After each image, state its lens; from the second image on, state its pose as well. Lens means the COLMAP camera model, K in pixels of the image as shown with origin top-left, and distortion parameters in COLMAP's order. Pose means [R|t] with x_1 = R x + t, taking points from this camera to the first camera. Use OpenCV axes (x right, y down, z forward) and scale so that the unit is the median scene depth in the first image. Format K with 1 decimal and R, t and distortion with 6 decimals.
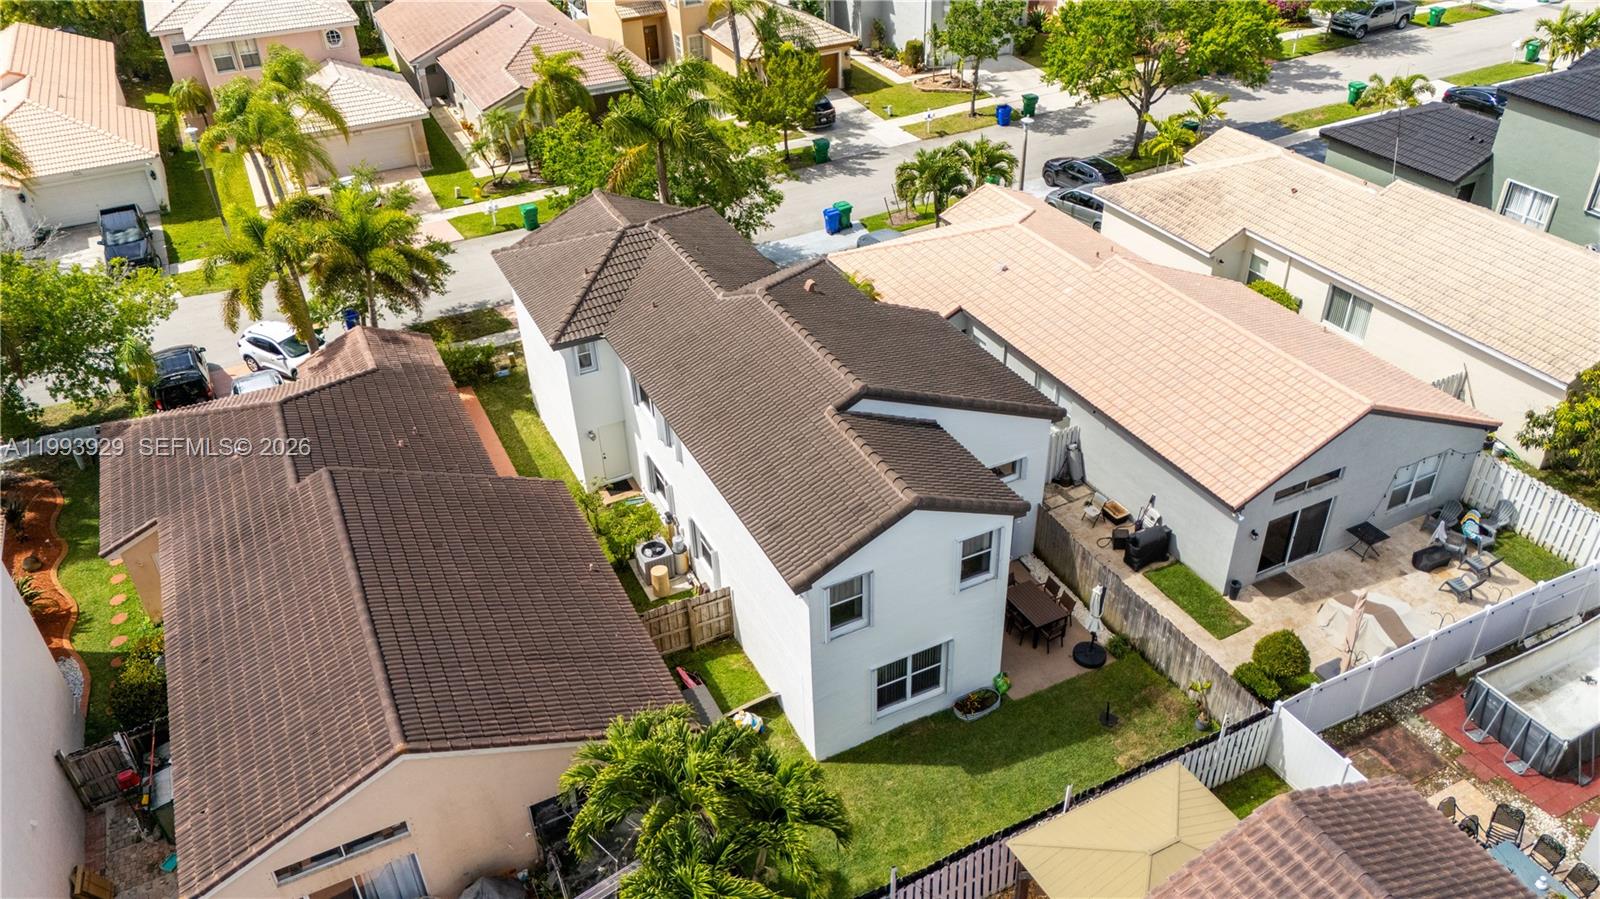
lens RADIAL K [[1147.5, 0, 786.8], [0, 1147.5, 494.1], [0, 0, 1]] dist [0.053313, -0.049126]
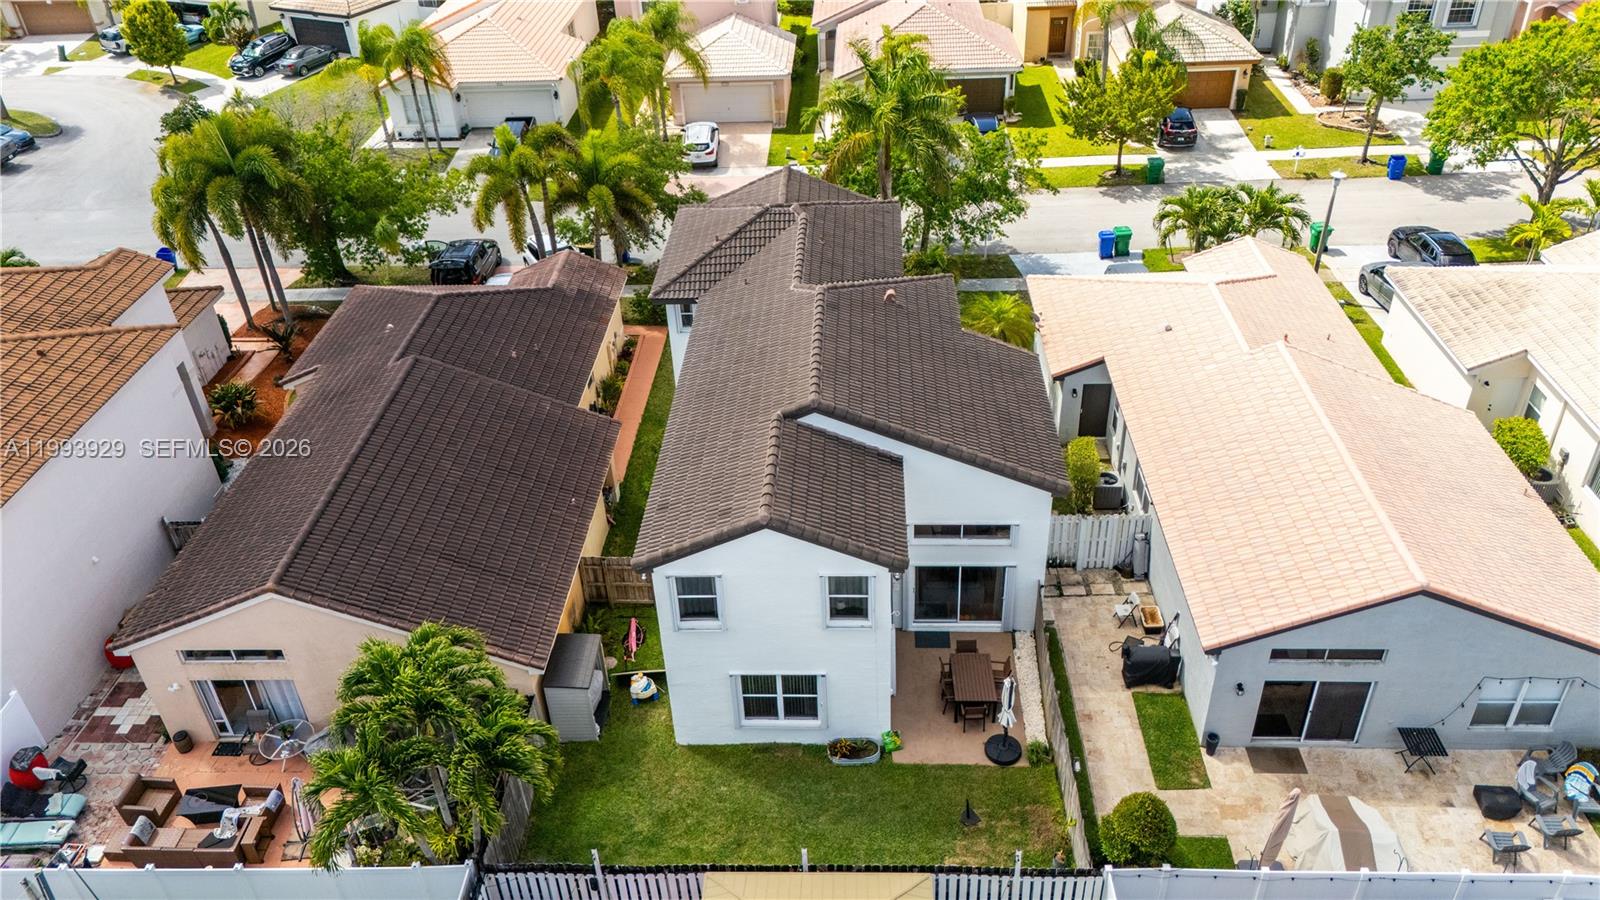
lens RADIAL K [[1147.5, 0, 786.8], [0, 1147.5, 494.6], [0, 0, 1]] dist [0.053313, -0.049126]
pose [[0.877395, 0.280690, -0.389091, 0.380038], [-0.273603, 0.958930, 0.074802, -0.070029], [0.394107, 0.040825, 0.918157, 0.078232]]
